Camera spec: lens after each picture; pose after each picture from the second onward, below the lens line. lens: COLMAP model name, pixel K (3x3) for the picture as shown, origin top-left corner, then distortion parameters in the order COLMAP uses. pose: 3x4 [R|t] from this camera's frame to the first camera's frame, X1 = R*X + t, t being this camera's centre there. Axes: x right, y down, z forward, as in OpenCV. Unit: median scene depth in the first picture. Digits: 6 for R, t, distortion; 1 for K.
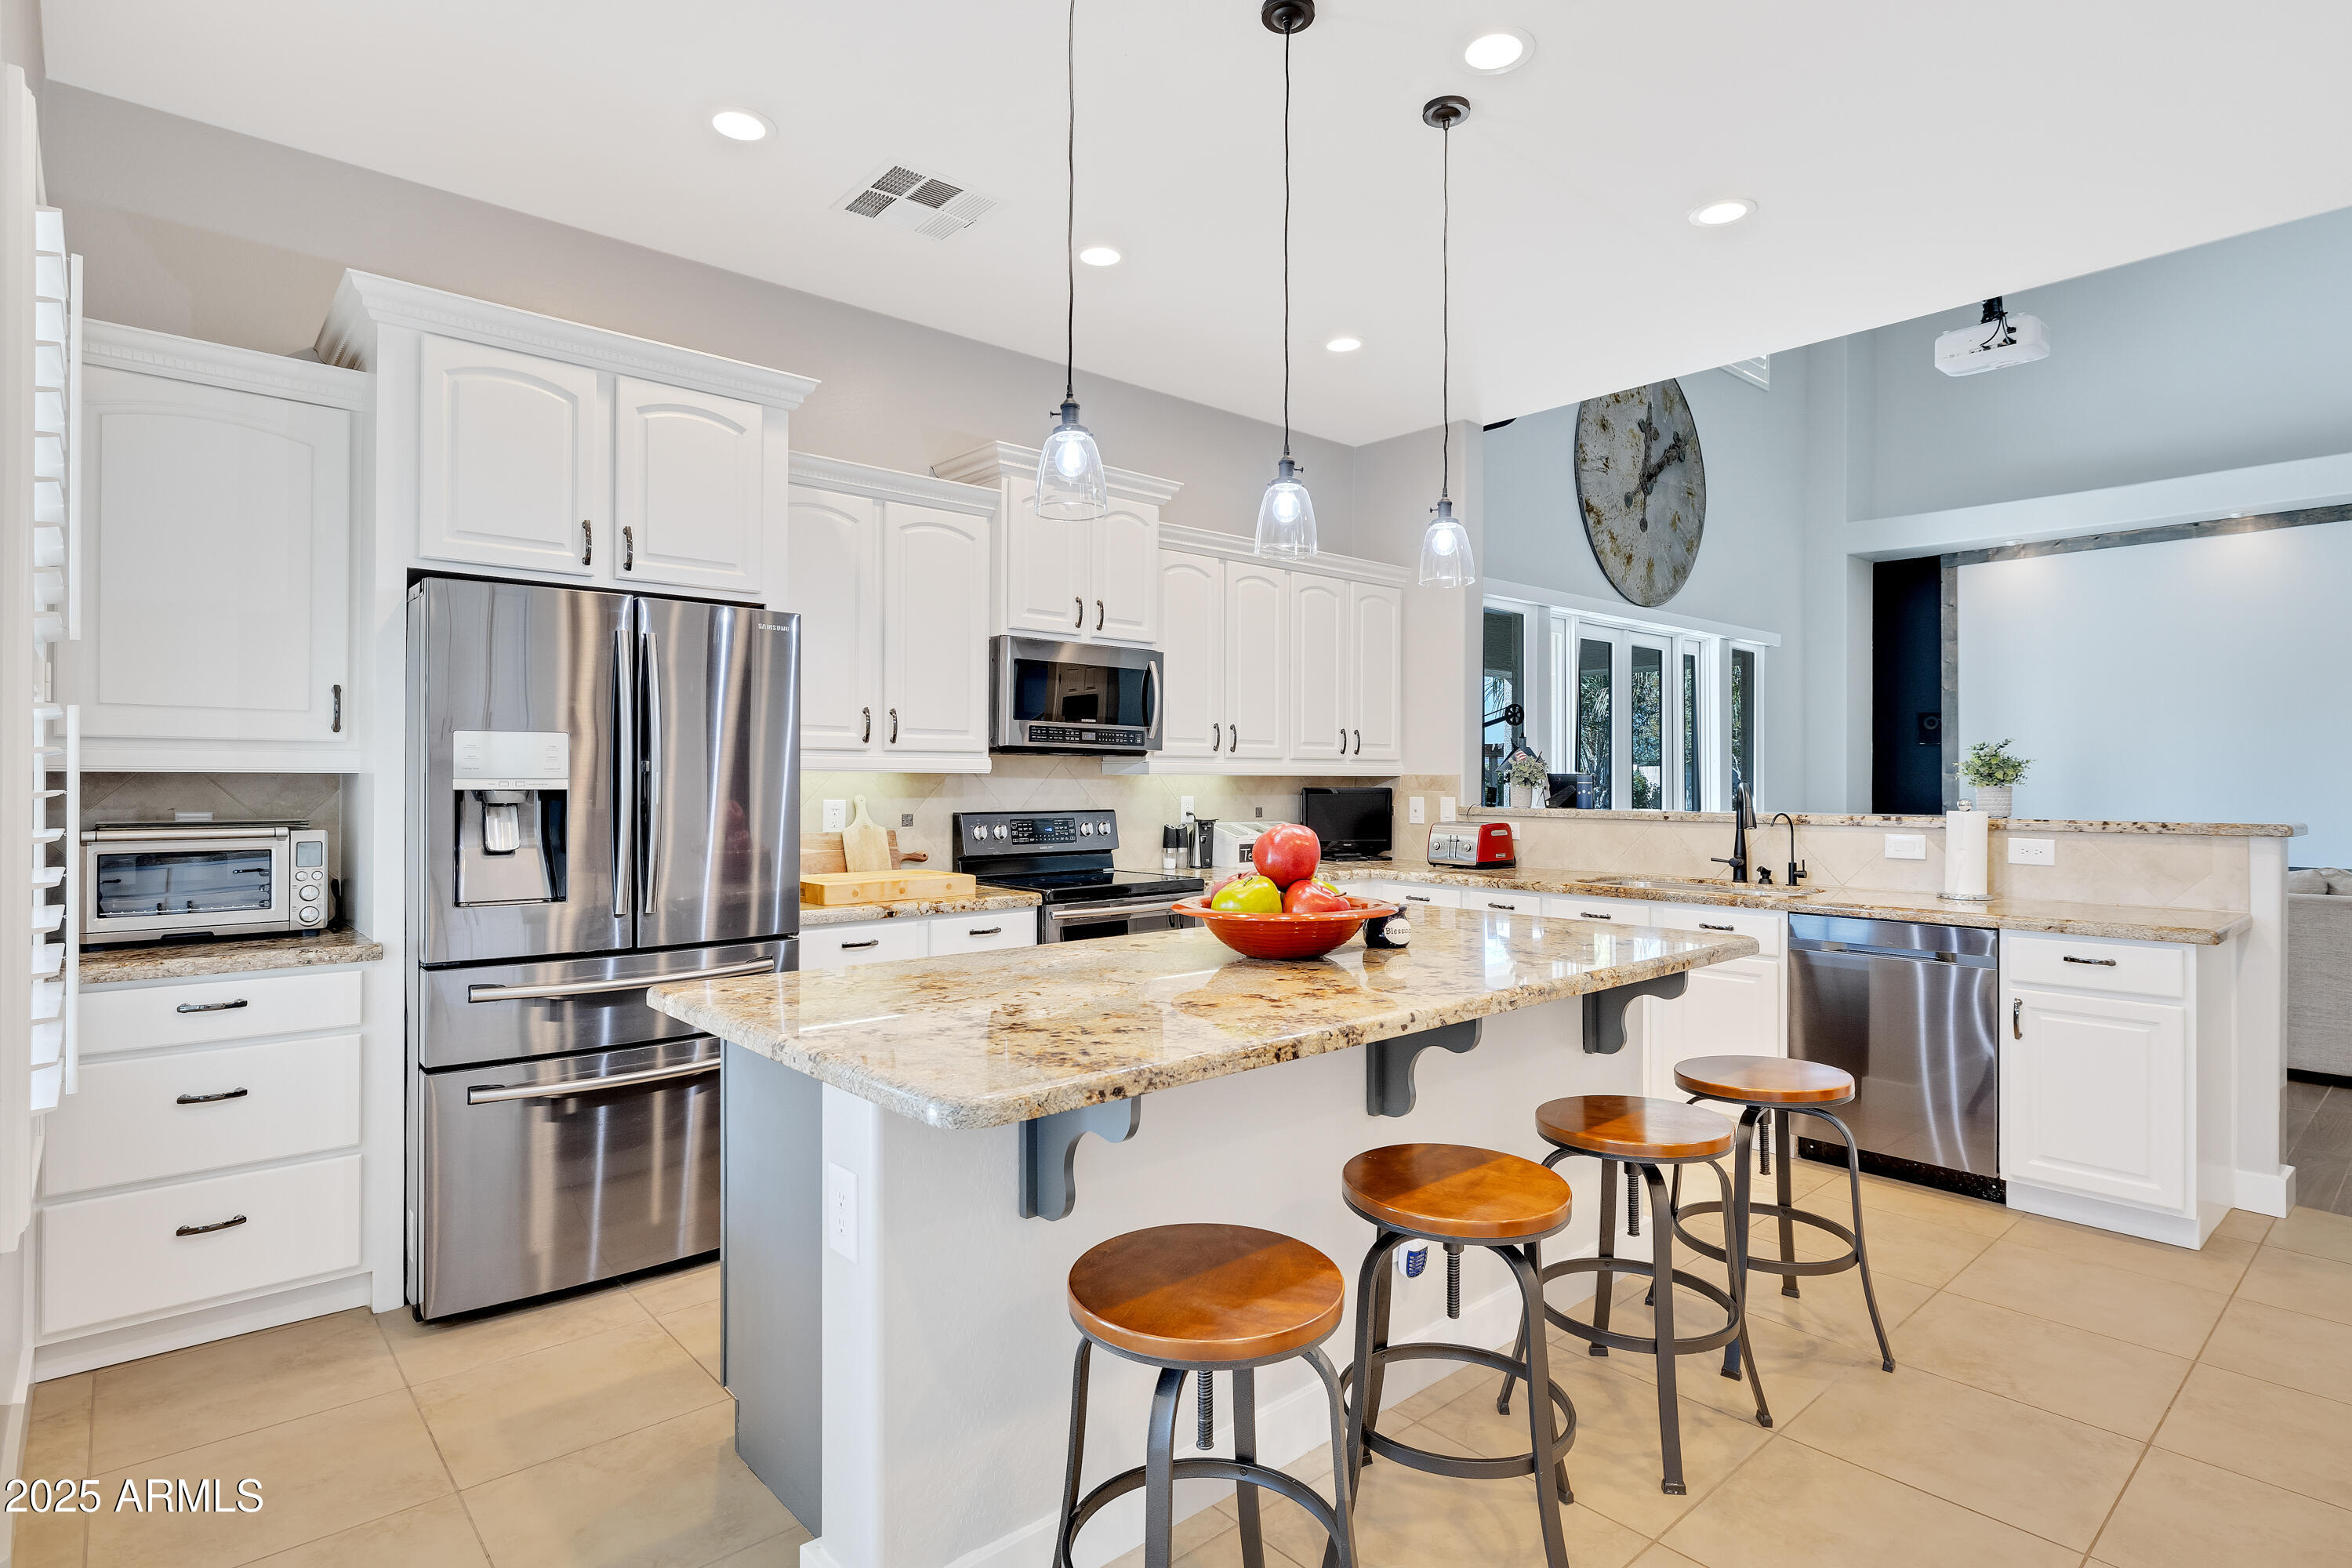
lens RADIAL K [[1199.2, 0, 1176.0], [0, 1199.2, 784.0], [0, 0, 1]] dist [-0.020264, -0.000222]
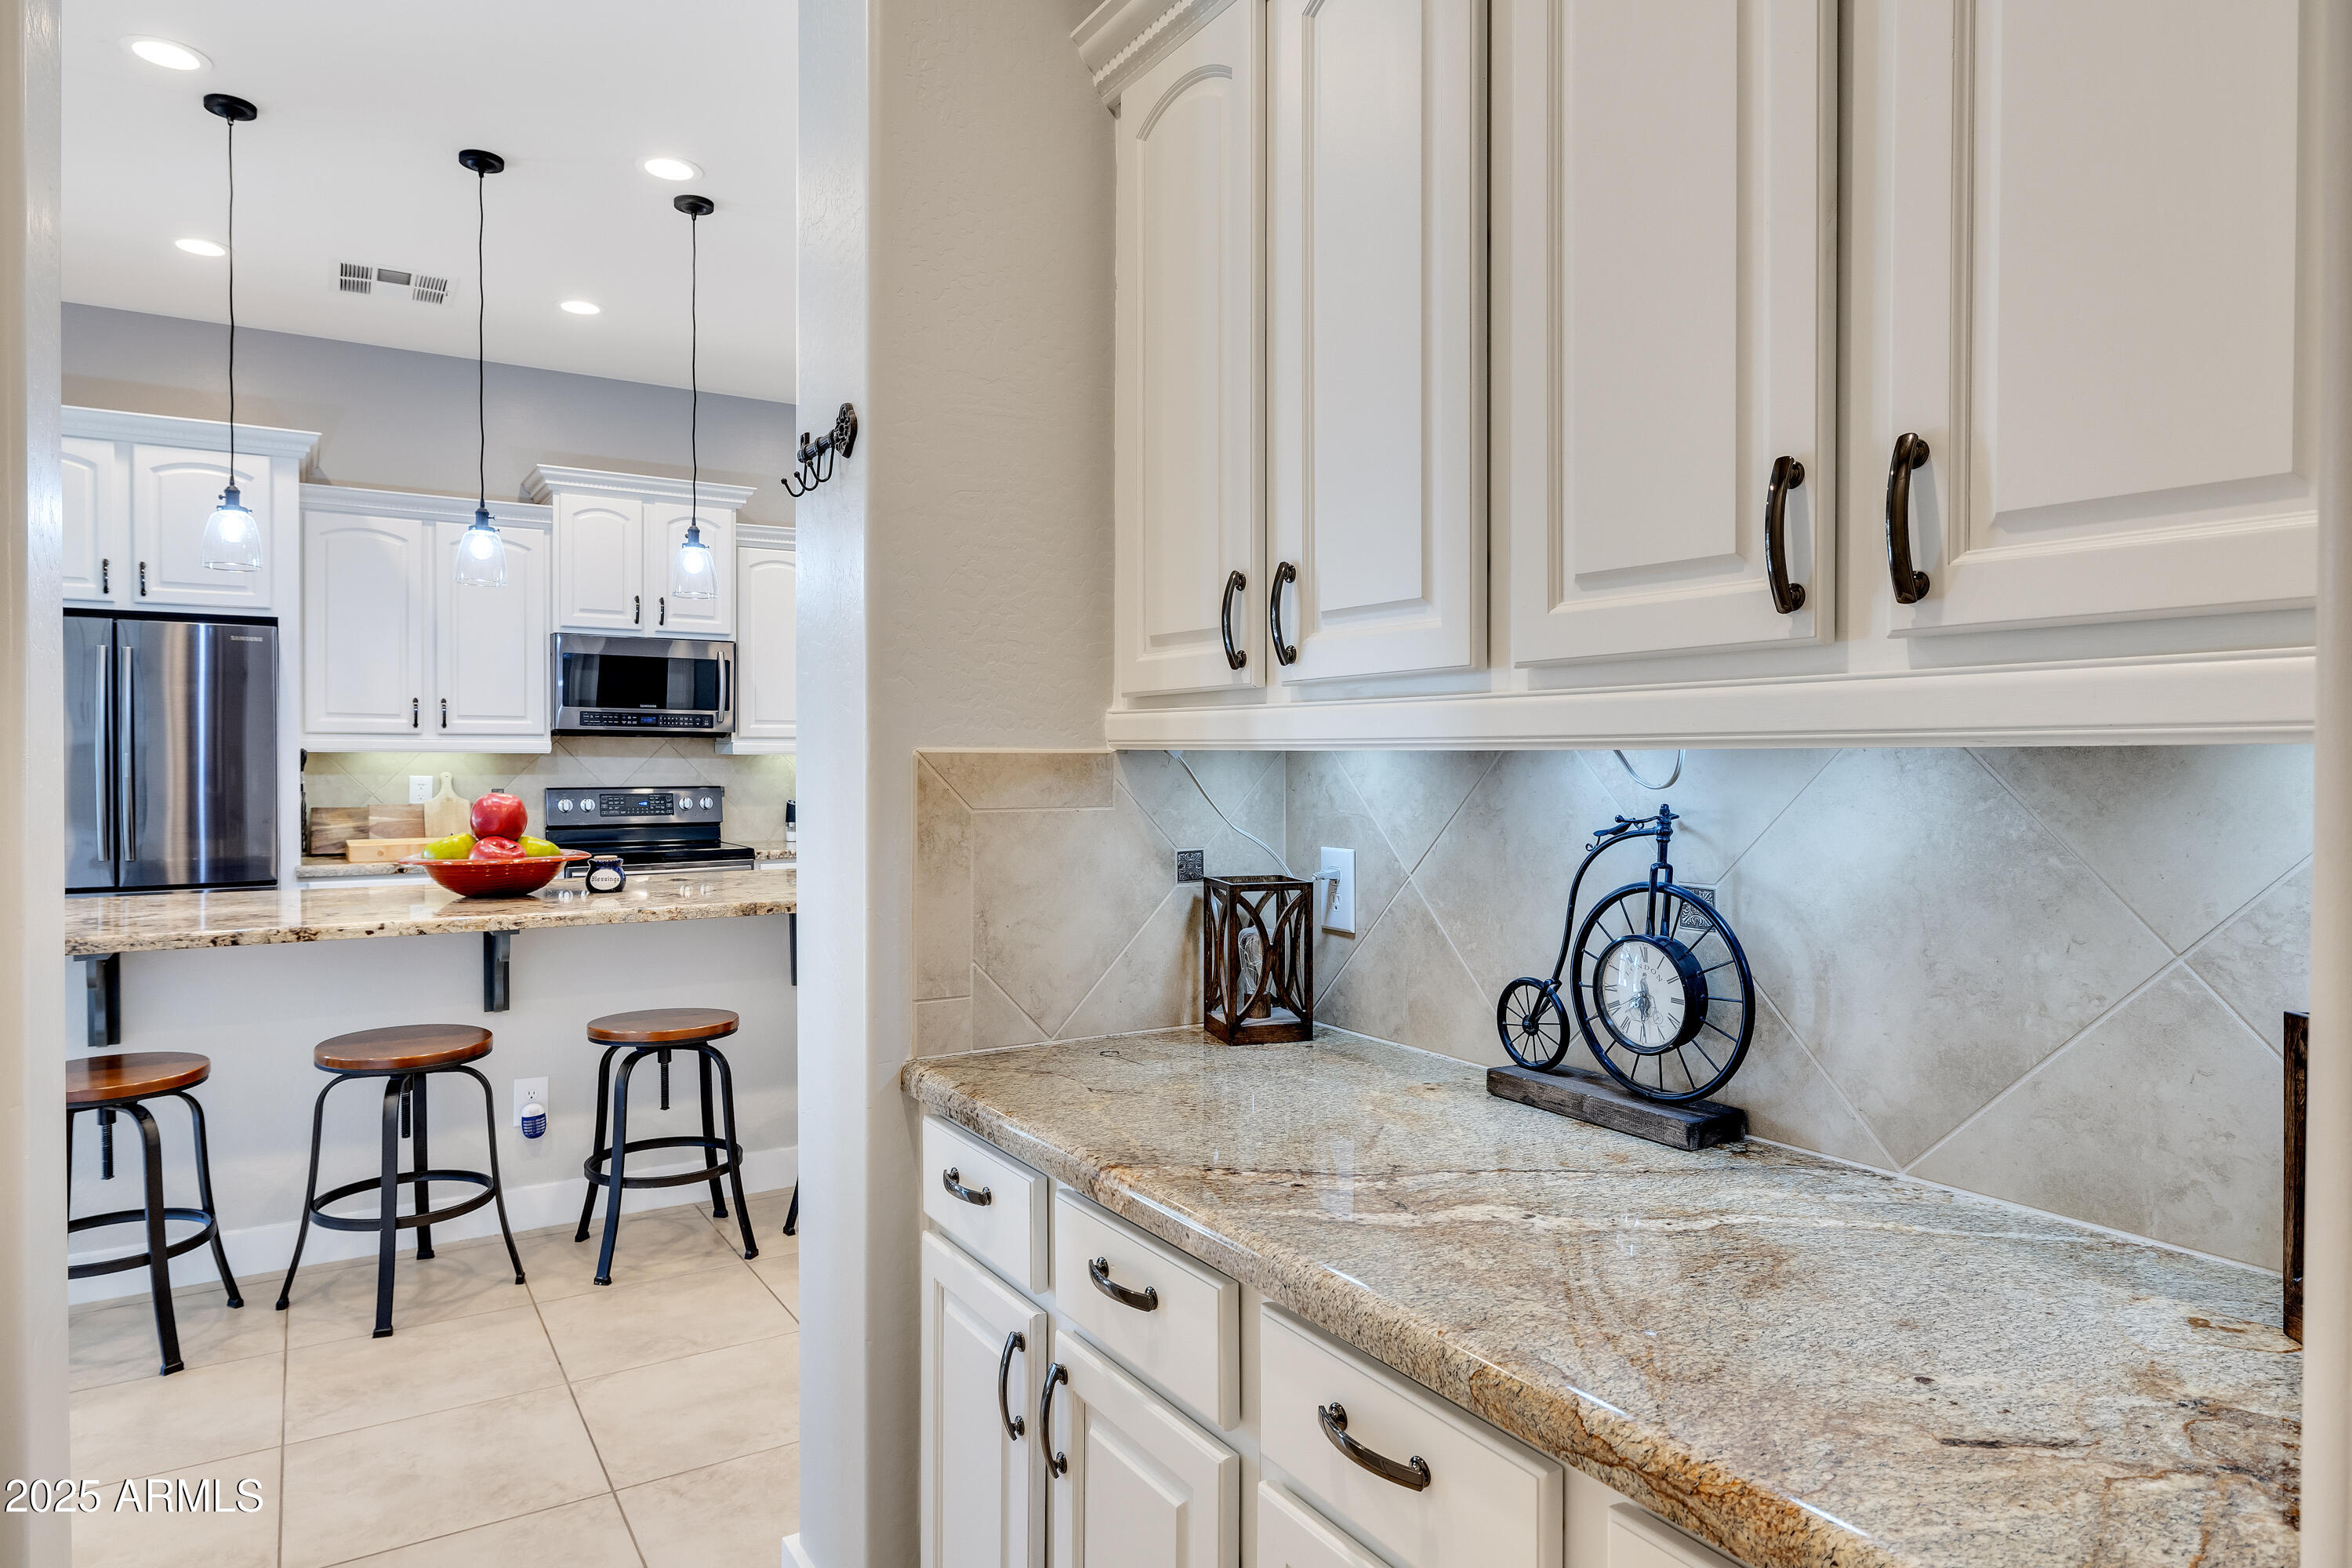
lens RADIAL K [[1425.9, 0, 1173.0], [0, 1425.9, 766.4], [0, 0, 1]] dist [0.017772, -0.000499]
pose [[0.981537, 0.000569, -0.191274, 0.699685], [-0.000319, 0.999999, 0.001338, 0.001738], [0.191274, -0.001252, 0.981536, -0.233856]]
